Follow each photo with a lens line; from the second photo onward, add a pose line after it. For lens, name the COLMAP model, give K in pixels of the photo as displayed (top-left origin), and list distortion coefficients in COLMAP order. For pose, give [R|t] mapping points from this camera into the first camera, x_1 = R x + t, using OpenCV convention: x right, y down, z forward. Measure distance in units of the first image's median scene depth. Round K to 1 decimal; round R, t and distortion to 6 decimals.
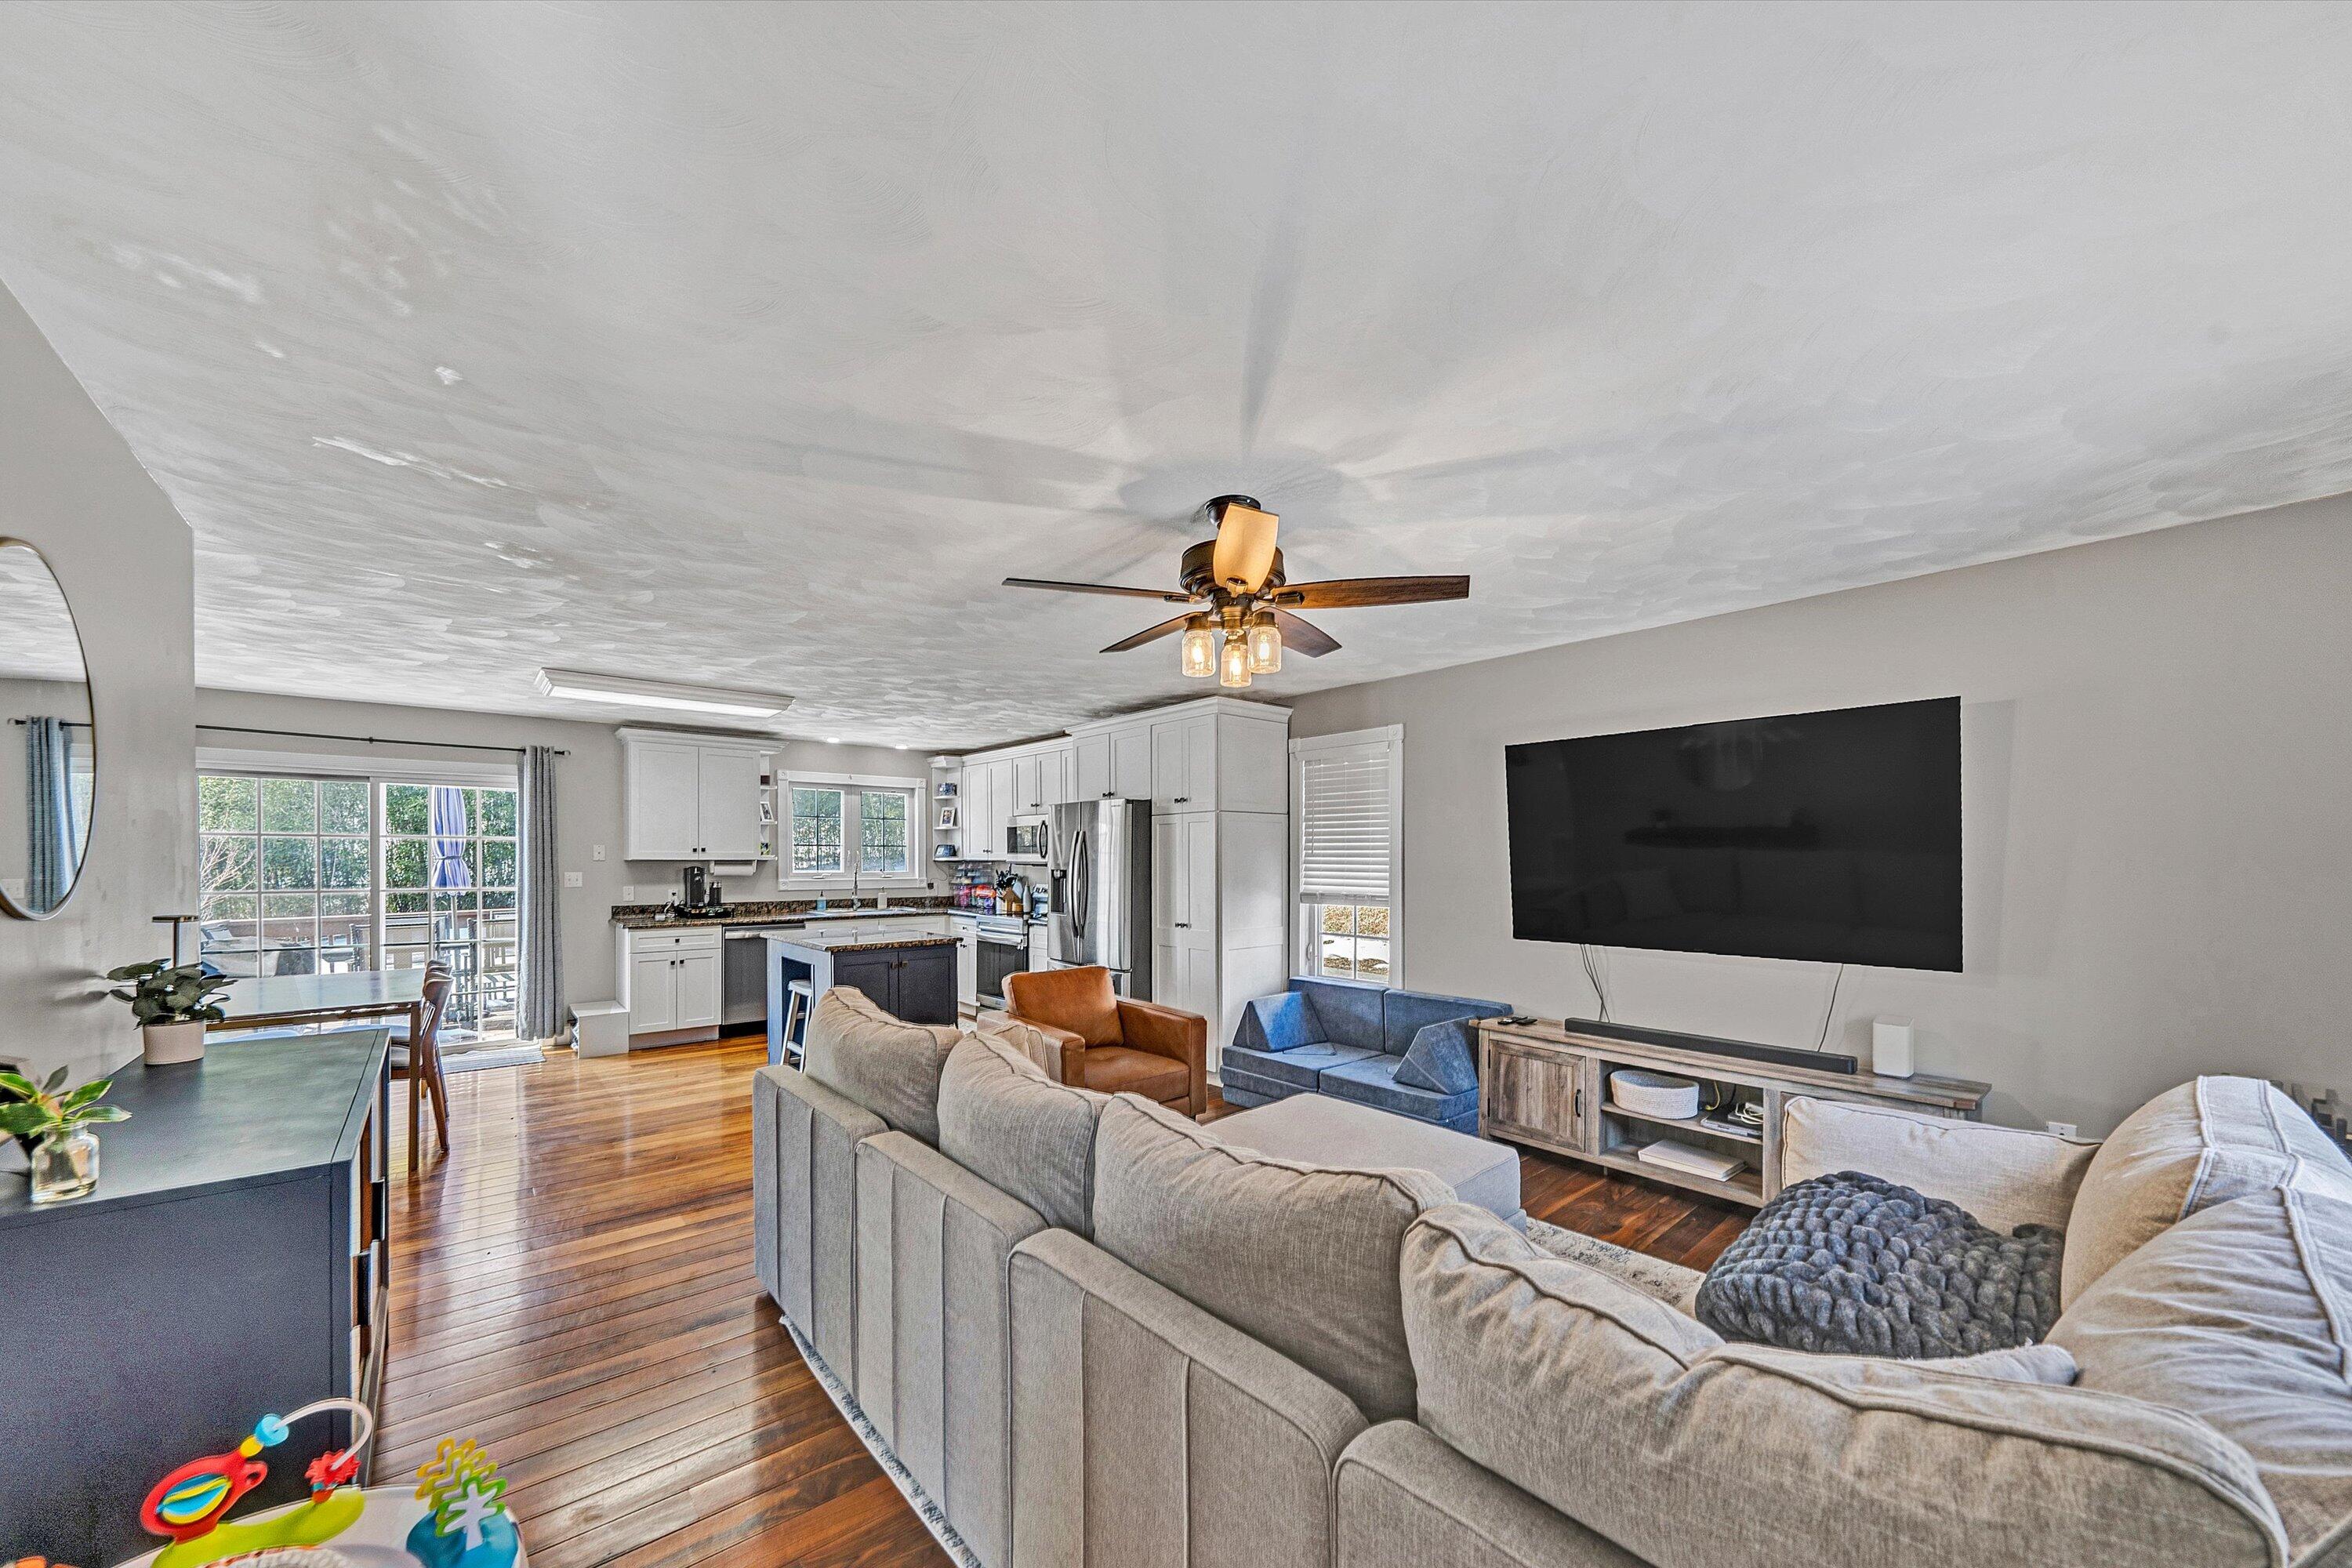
lens RADIAL K [[846.2, 0, 1184.5], [0, 846.2, 872.0], [0, 0, 1]] dist [-0.008015, 0.000332]
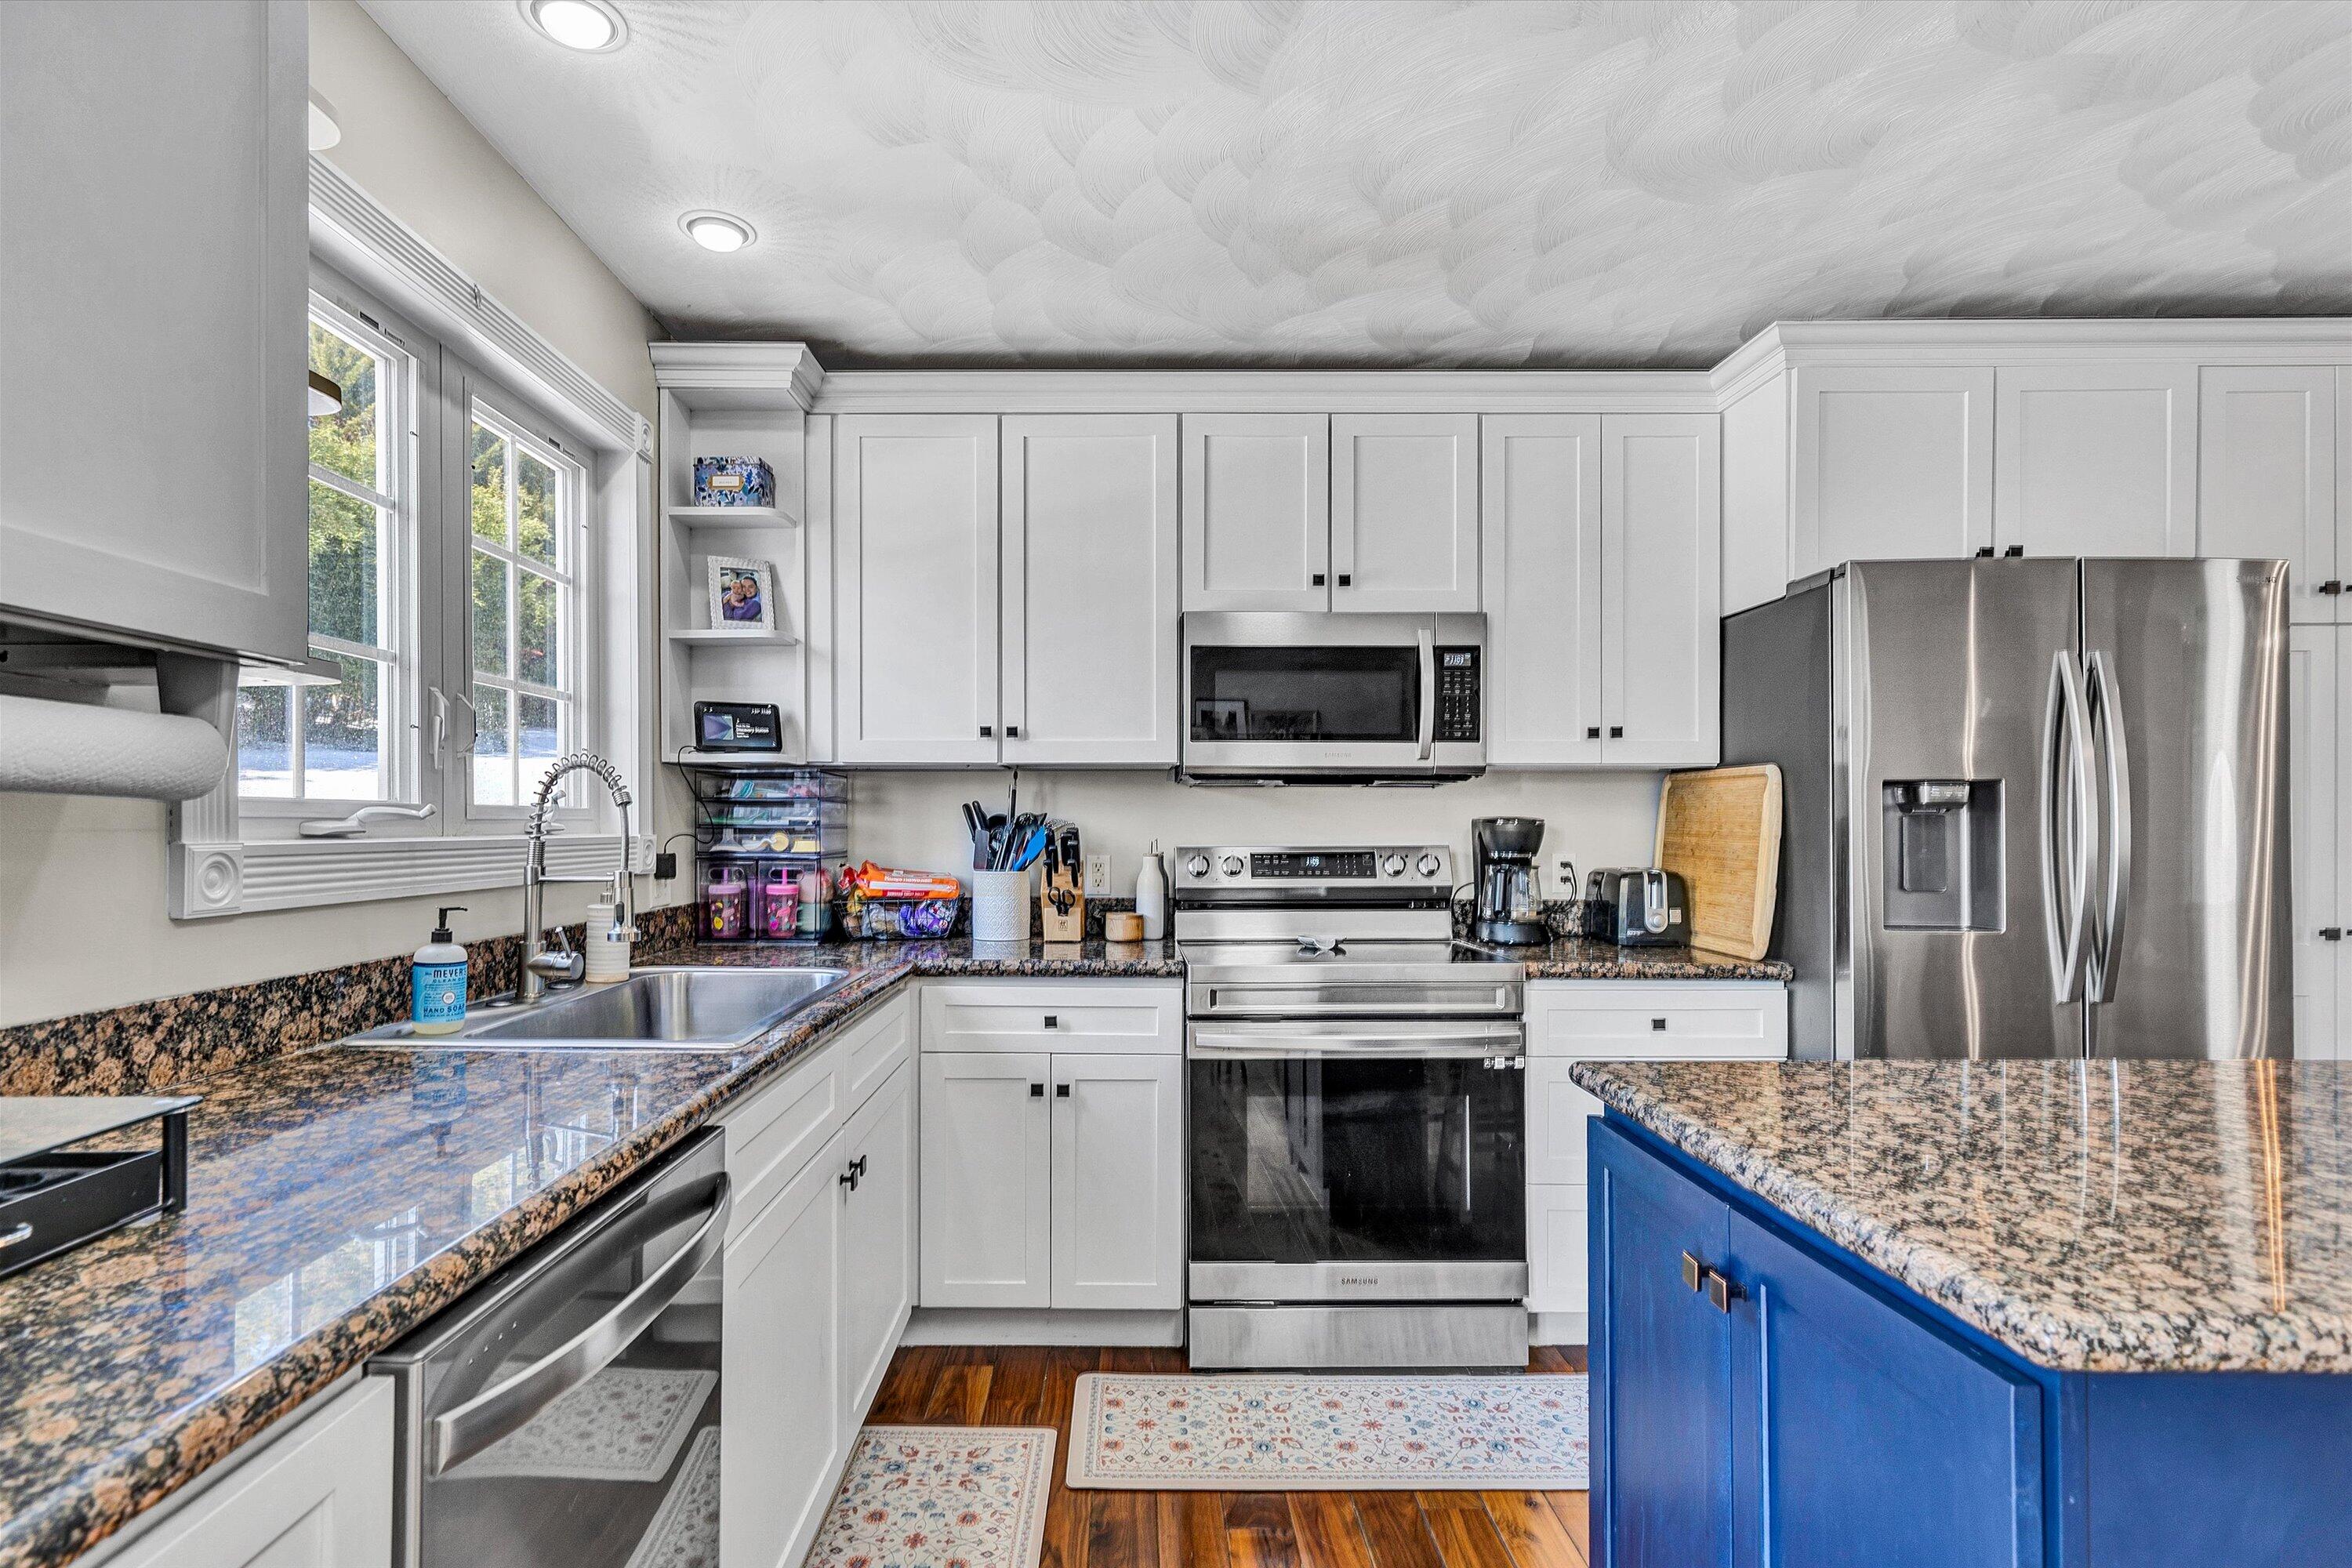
lens RADIAL K [[1158.6, 0, 1124.9], [0, 1158.6, 822.8], [0, 0, 1]] dist [-0.002216, 0.000512]
pose [[0.663846, -0.001278, 0.747868, -0.581306], [0.012861, 0.999870, -0.009707, 0.011187], [-0.747759, 0.016062, 0.663776, 0.850611]]
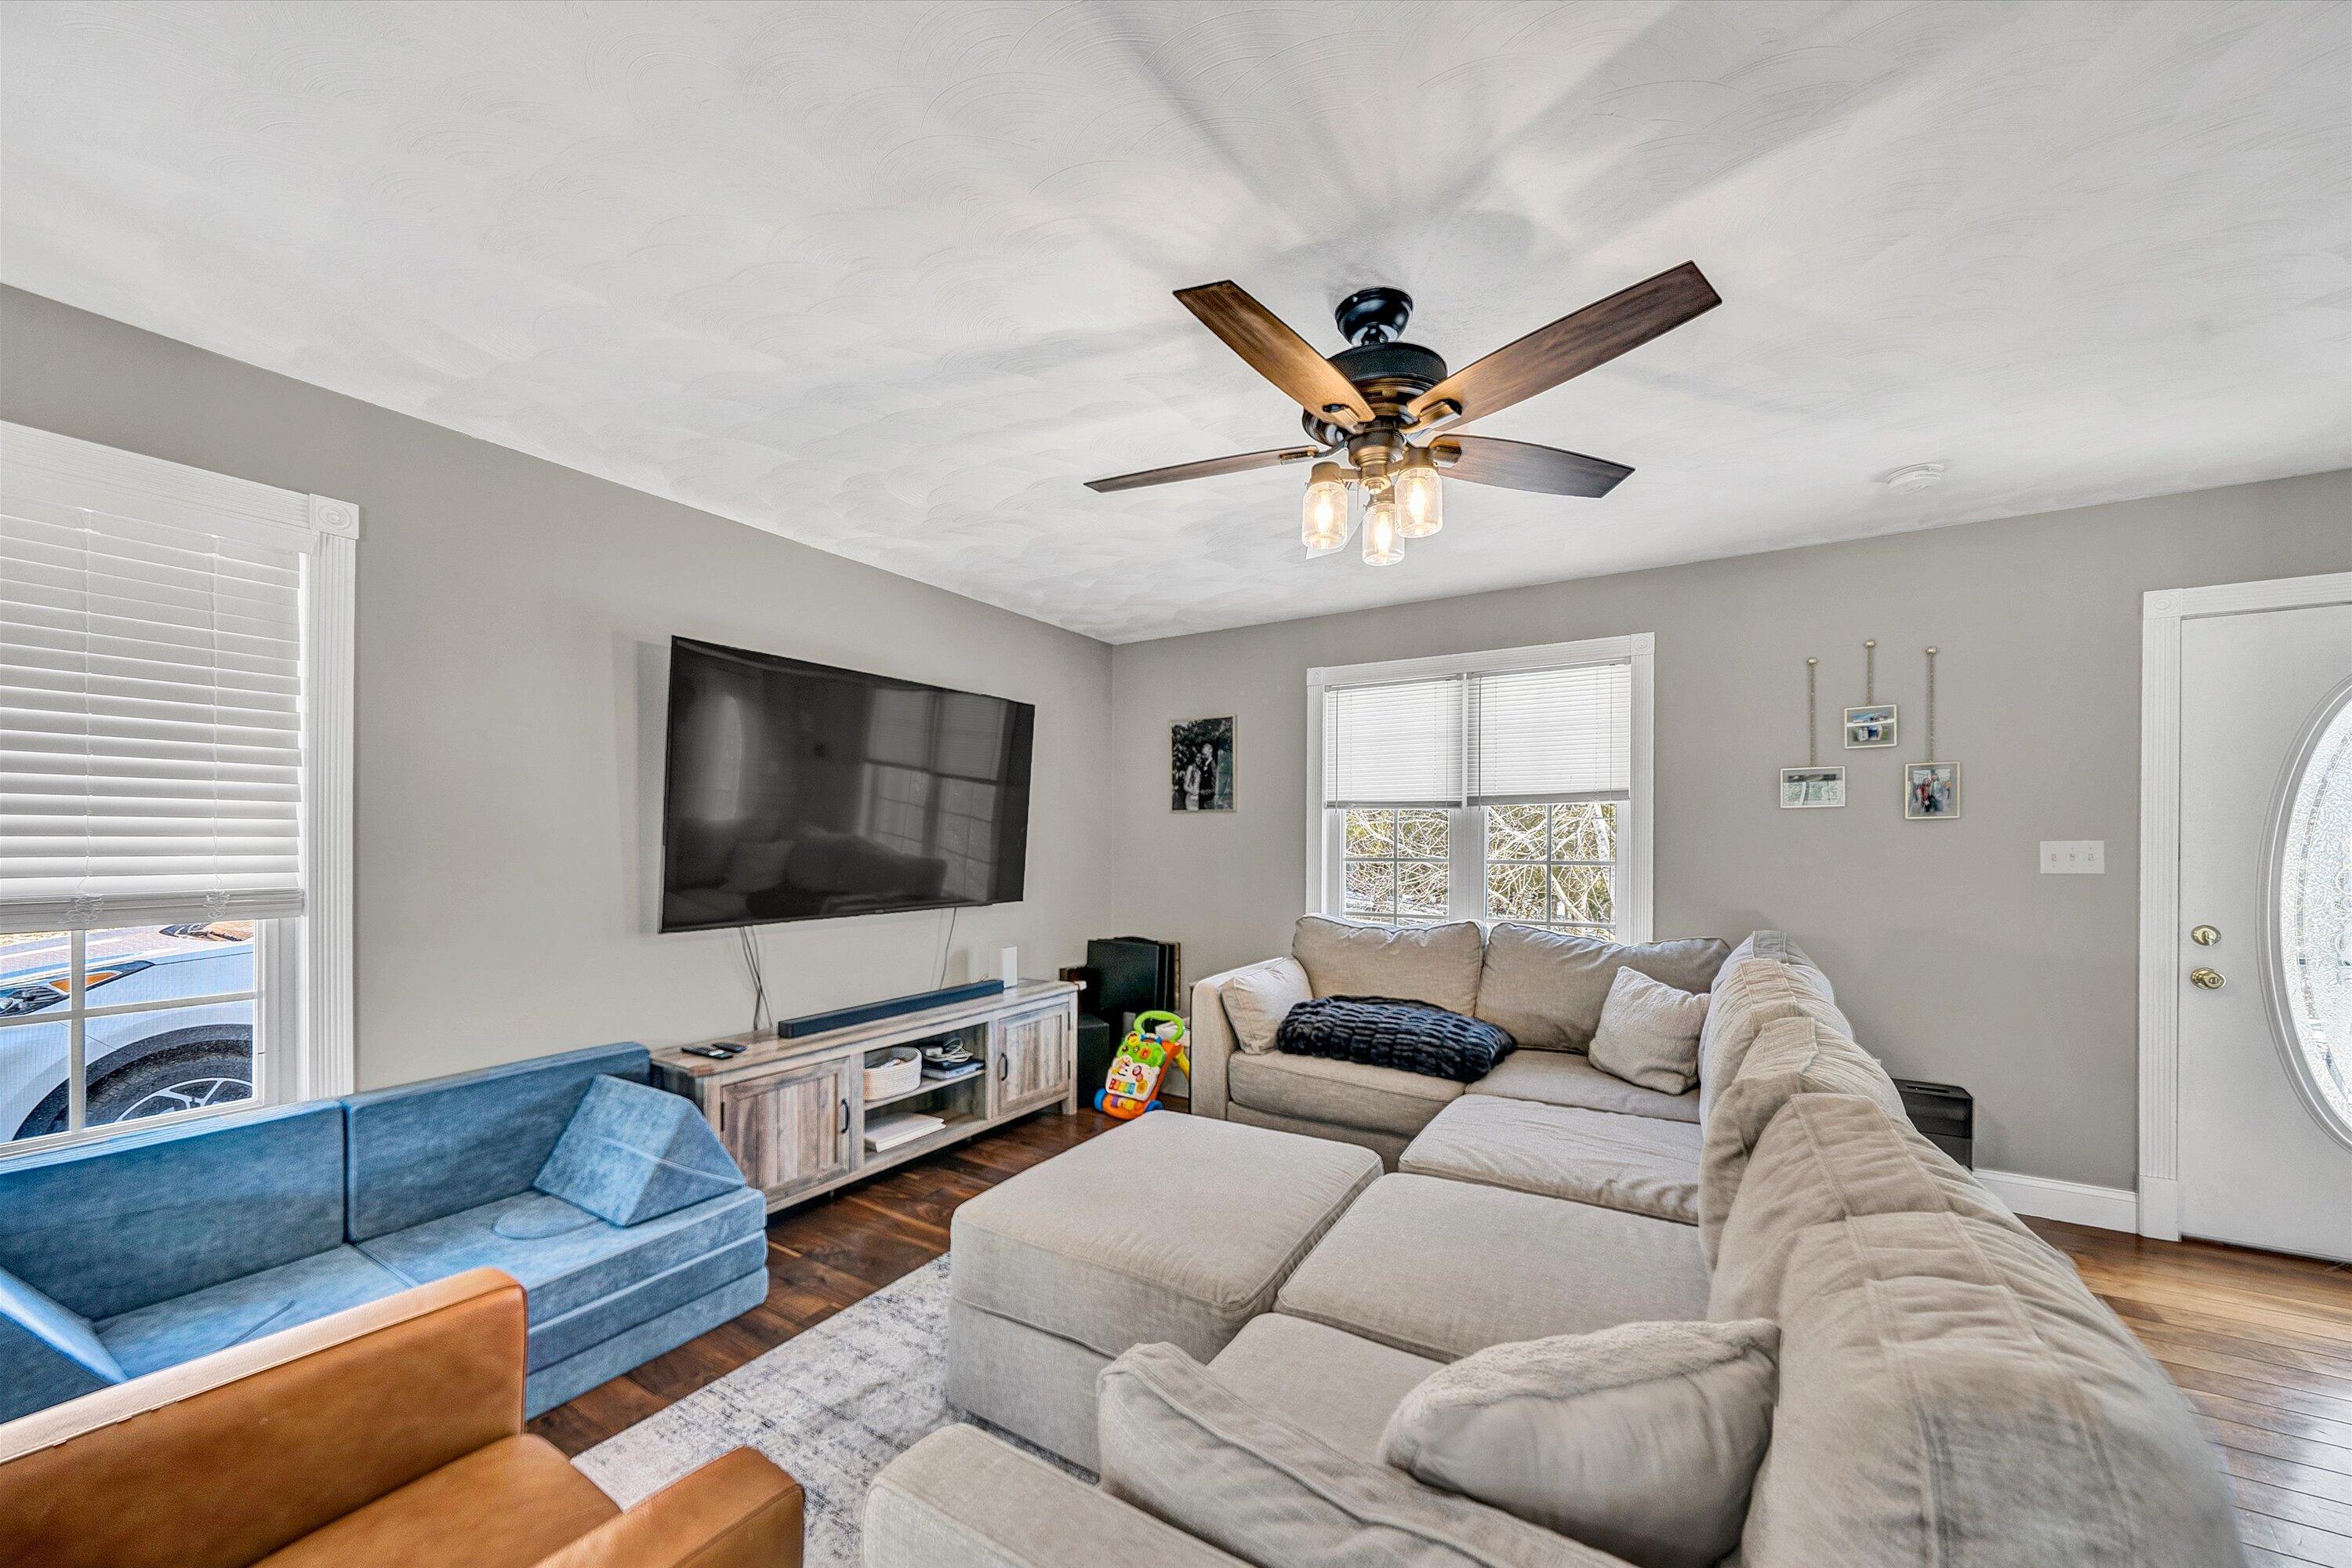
lens RADIAL K [[846.2, 0, 1183.7], [0, 846.2, 844.9], [0, 0, 1]] dist [-0.008015, 0.000332]
pose [[-0.292459, -0.006768, 0.956254, -0.223182], [0.014679, 0.999825, 0.011566, 0.005757], [-0.956165, 0.017419, -0.292308, 0.518057]]
